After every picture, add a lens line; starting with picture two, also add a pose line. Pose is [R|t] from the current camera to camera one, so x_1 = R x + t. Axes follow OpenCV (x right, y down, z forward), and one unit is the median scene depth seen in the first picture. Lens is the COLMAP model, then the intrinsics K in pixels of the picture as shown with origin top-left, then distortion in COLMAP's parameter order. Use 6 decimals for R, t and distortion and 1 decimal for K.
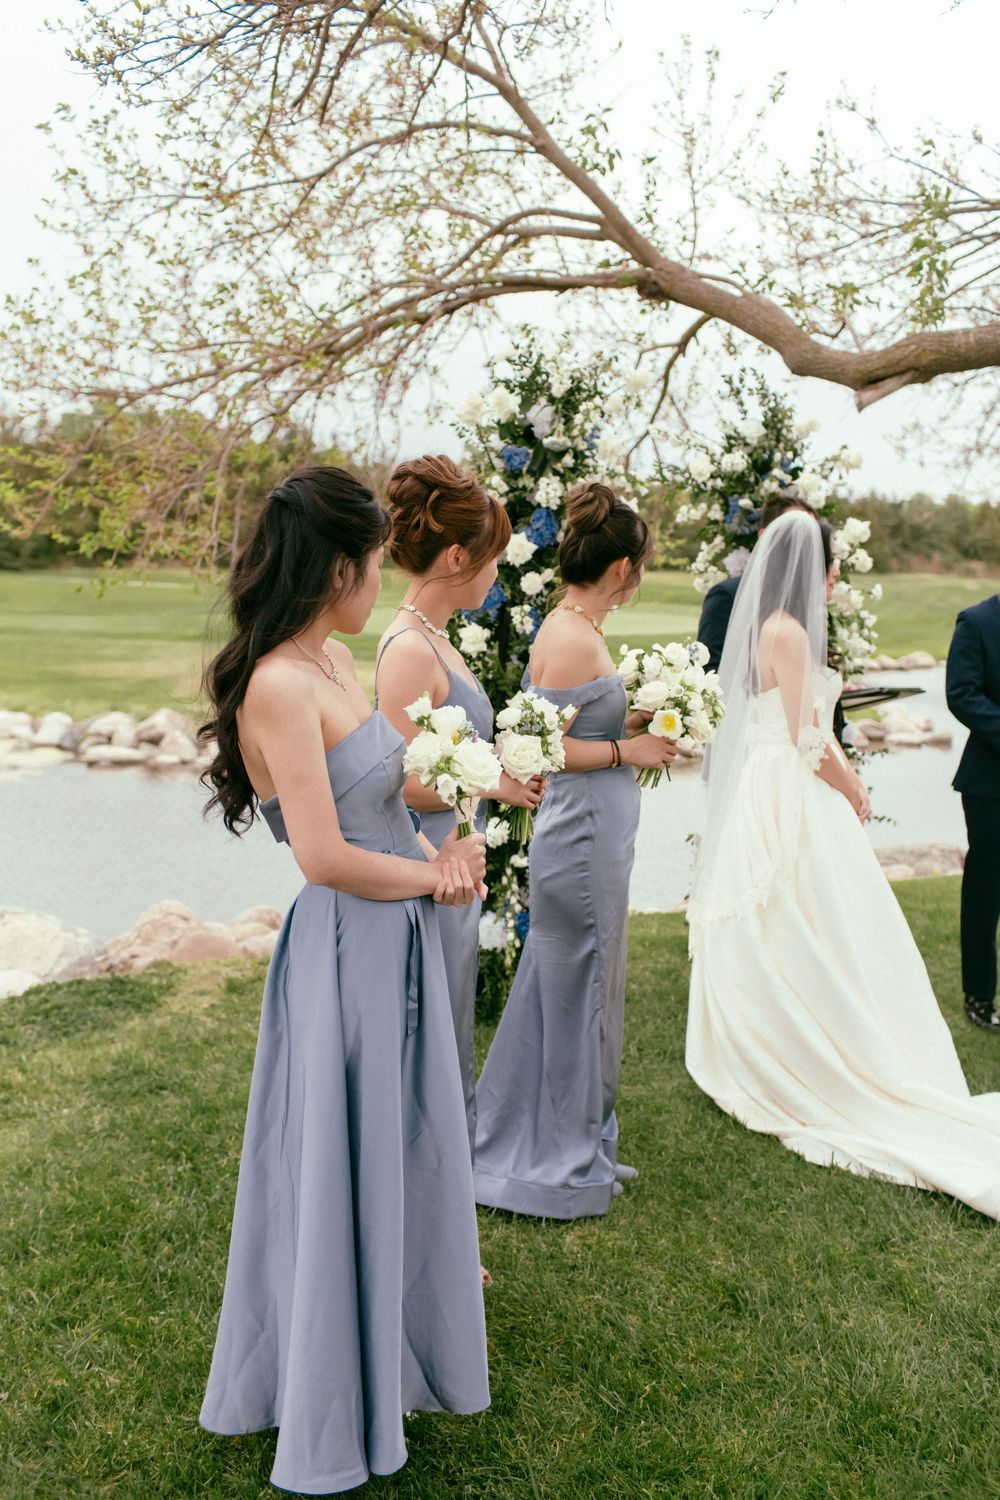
lens RADIAL K [[1452.5, 0, 506.6], [0, 1452.5, 748.3], [0, 0, 1]] dist [0.000242, 0.000000]
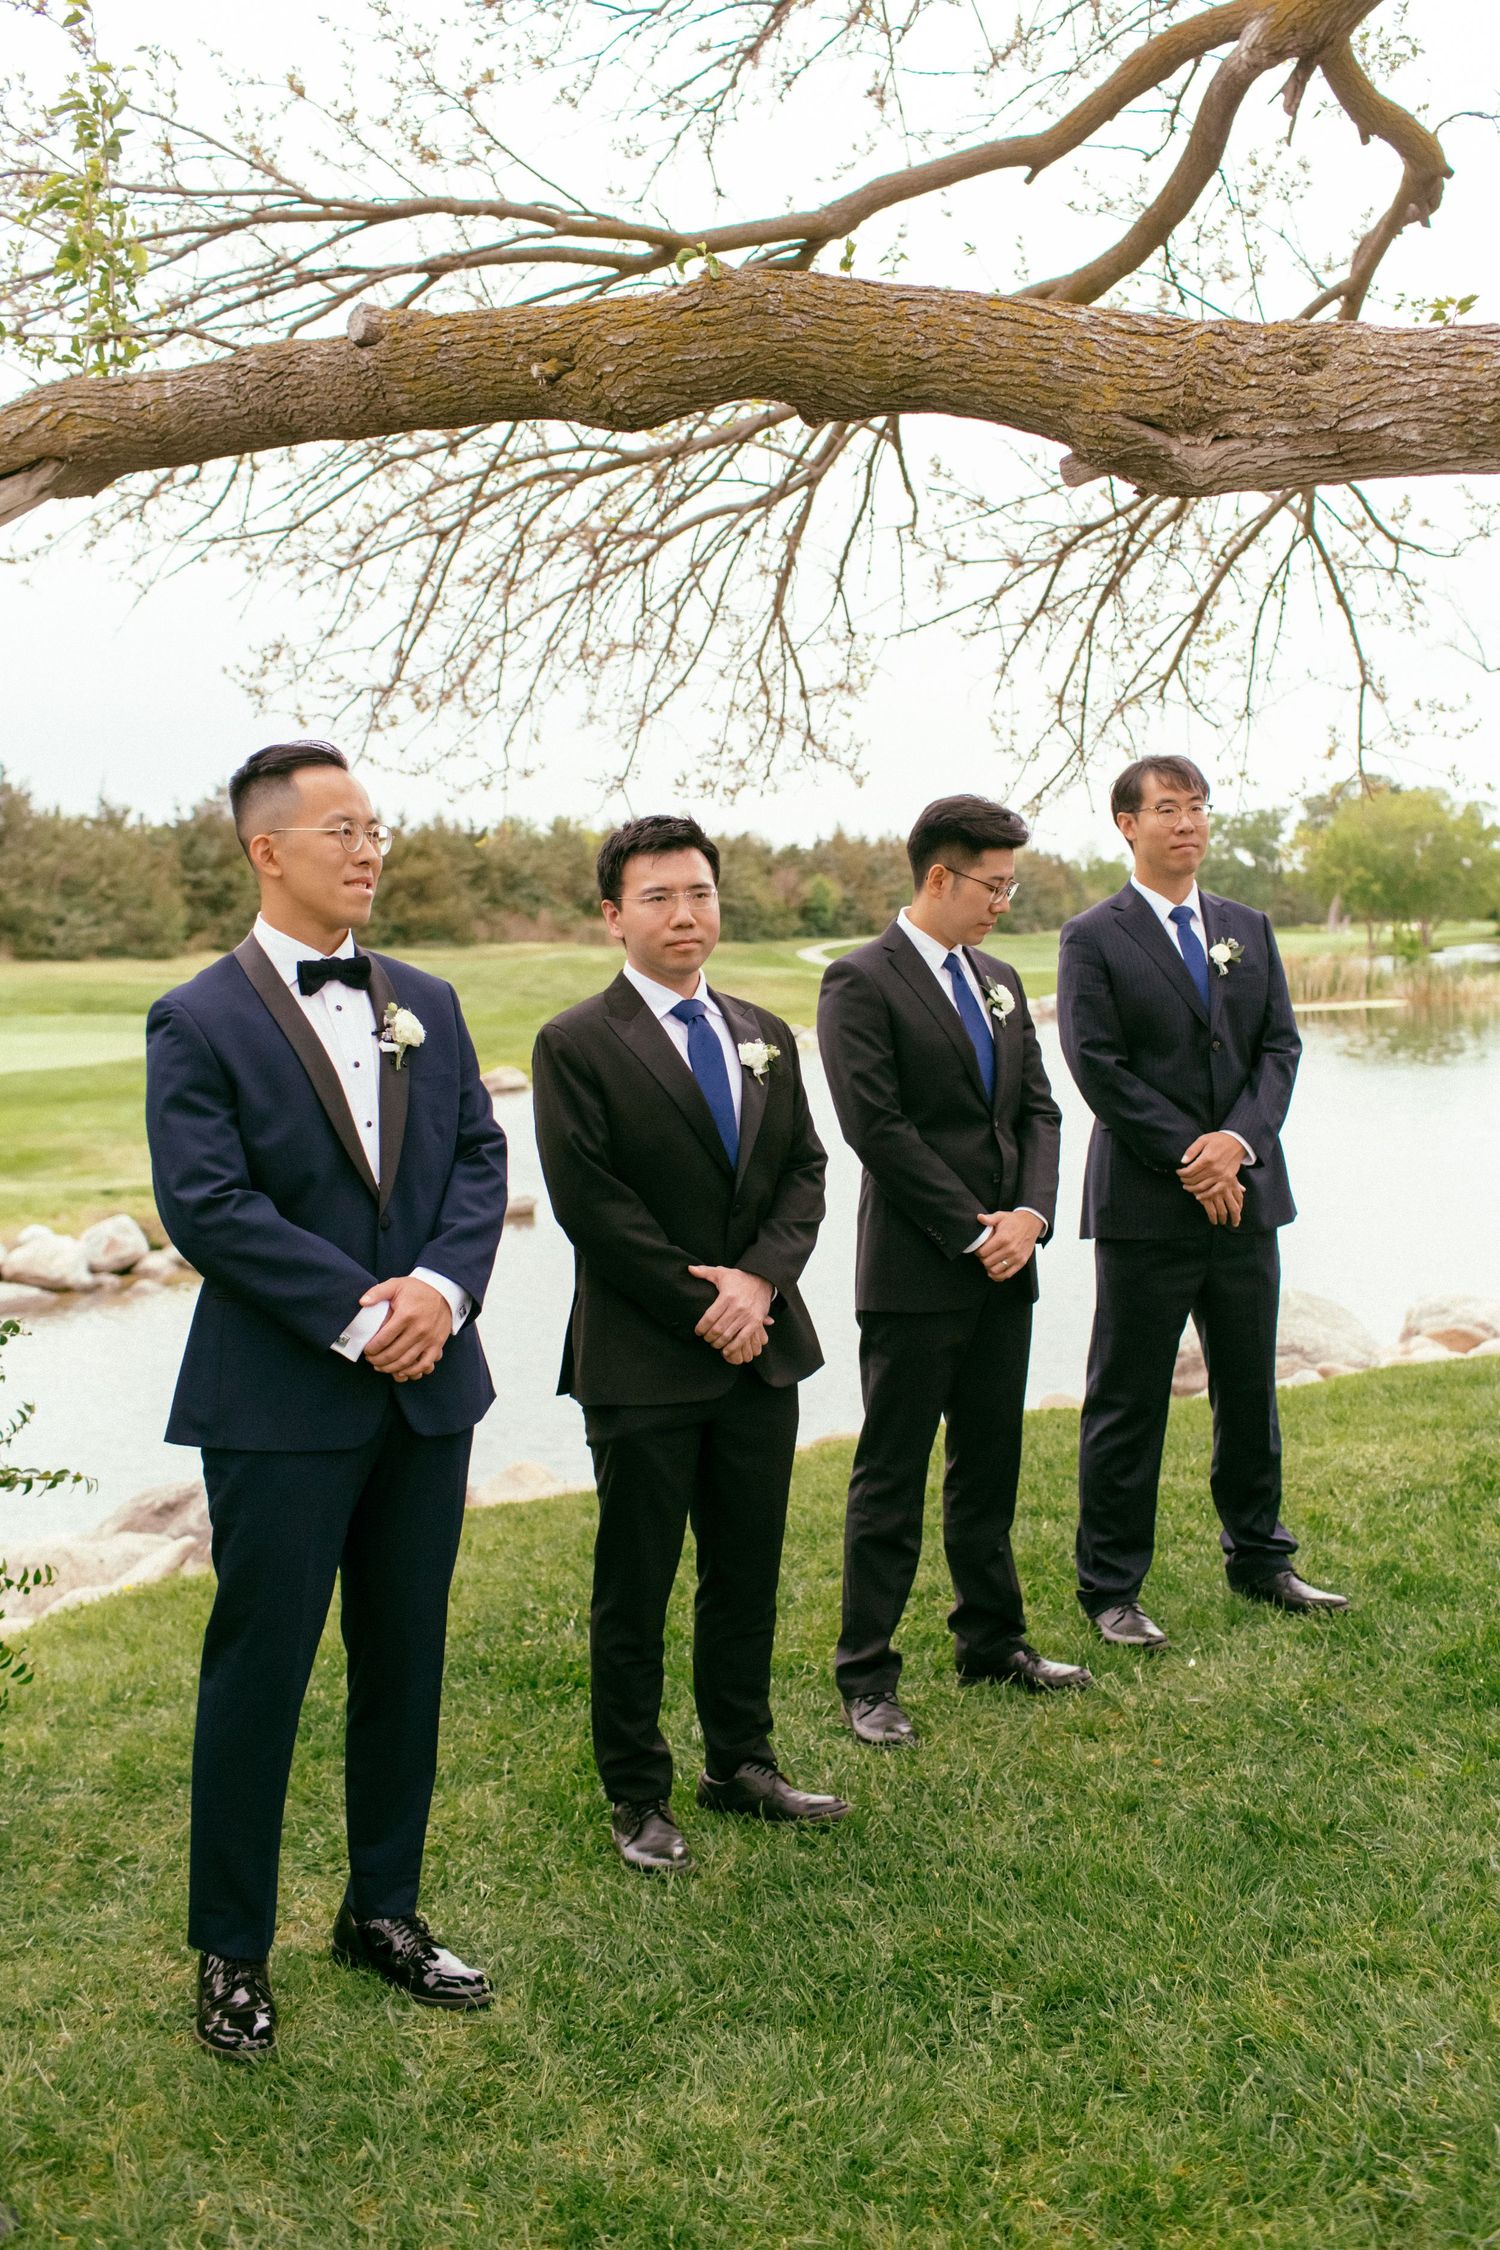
lens RADIAL K [[2353.2, 0, 825.3], [0, 2353.2, 1028.3], [0, 0, 1]] dist [-0.016423, 0.000000]
pose [[0.918096, -0.062503, 0.391399, 0.198382], [0.096228, 0.993093, -0.067132, -0.014772], [-0.384499, 0.099297, 0.917769, 0.254564]]
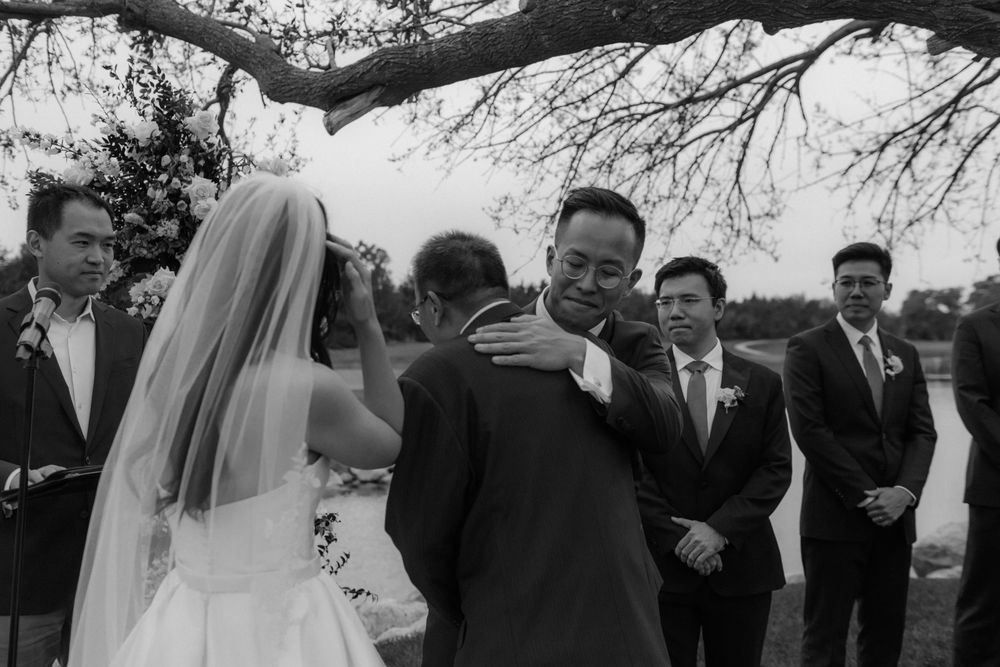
lens RADIAL K [[968.3, 0, 485.6], [0, 968.3, 321.3], [0, 0, 1]] dist [0.000242, 0.000000]
pose [[0.990045, -0.024008, 0.138689, 0.250556], [0.043564, 0.989229, -0.139745, -0.025083], [-0.133840, 0.144396, 0.980427, 0.403587]]
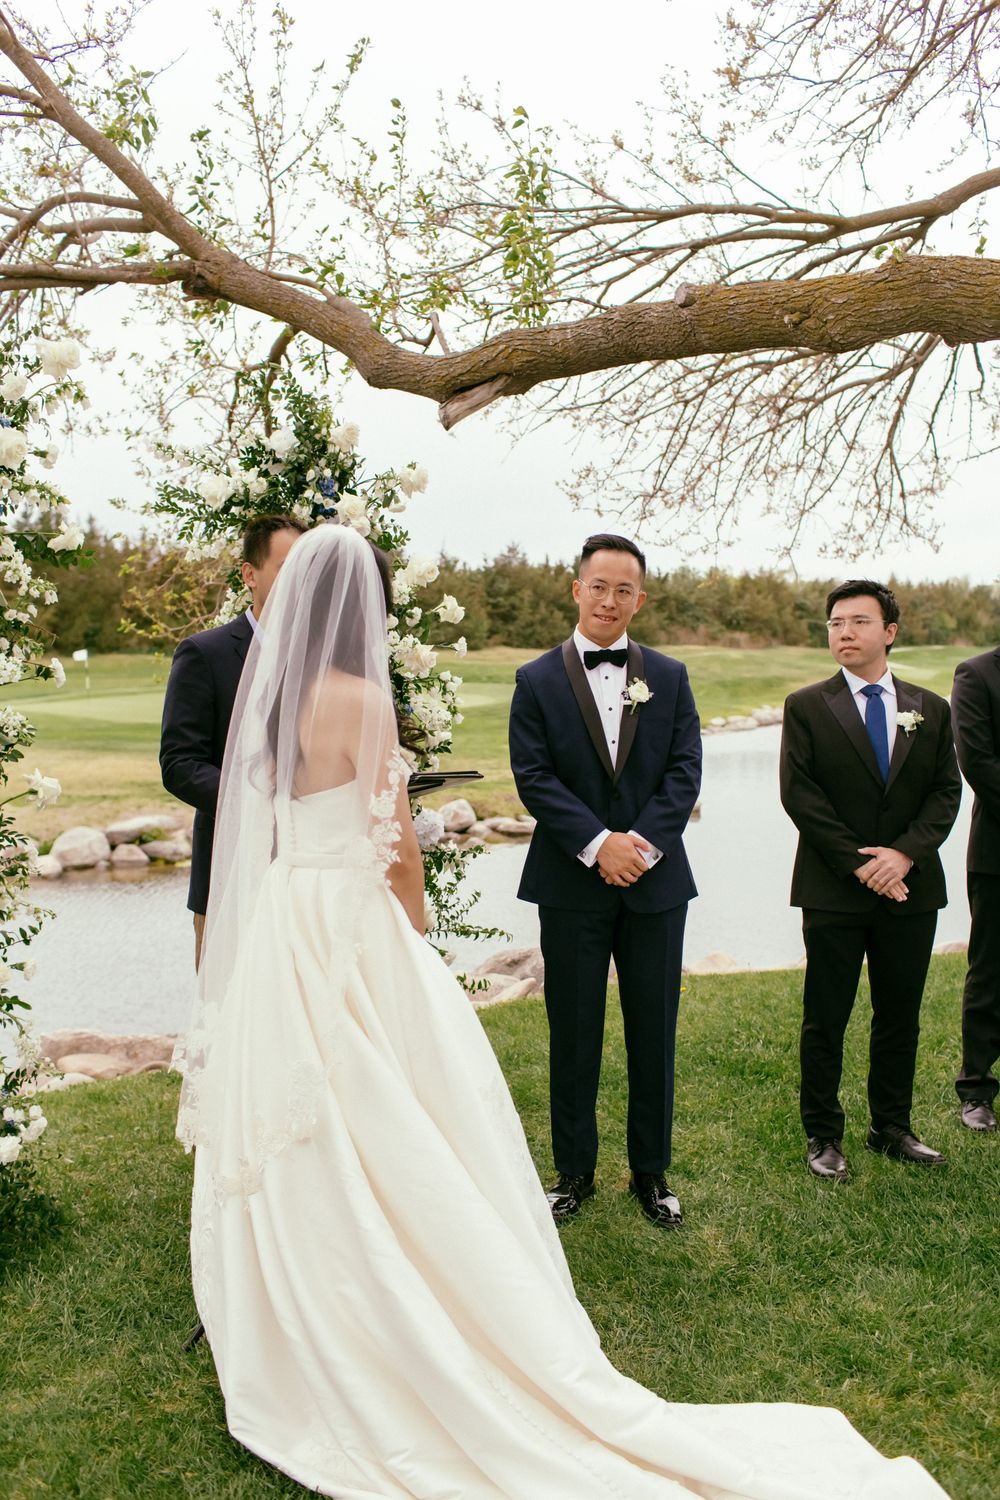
lens RADIAL K [[1452.5, 0, 479.1], [0, 1452.5, 741.8], [0, 0, 1]] dist [0.000242, 0.000000]
pose [[0.990695, -0.034753, 0.131589, 0.147410], [0.042393, 0.997546, -0.055712, -0.011195], [-0.129330, 0.060773, 0.989738, 0.205379]]
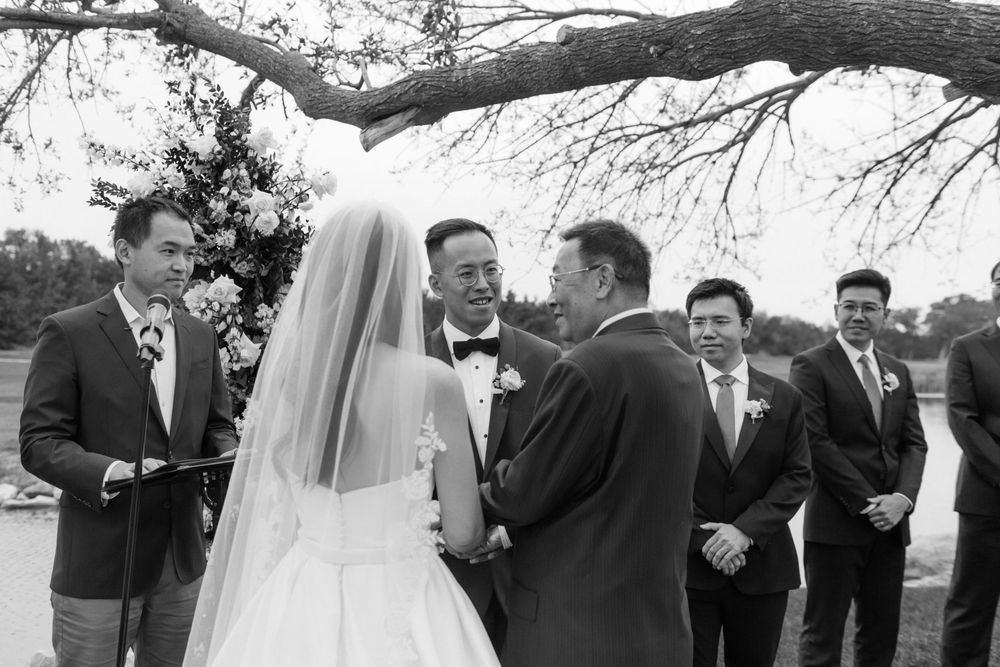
lens RADIAL K [[968.3, 0, 487.5], [0, 968.3, 321.1], [0, 0, 1]] dist [0.000242, 0.000000]
pose [[0.984213, 0.000970, 0.176986, 0.207359], [0.025673, 0.988626, -0.148185, -0.023046], [-0.175117, 0.150389, 0.972994, 0.378113]]
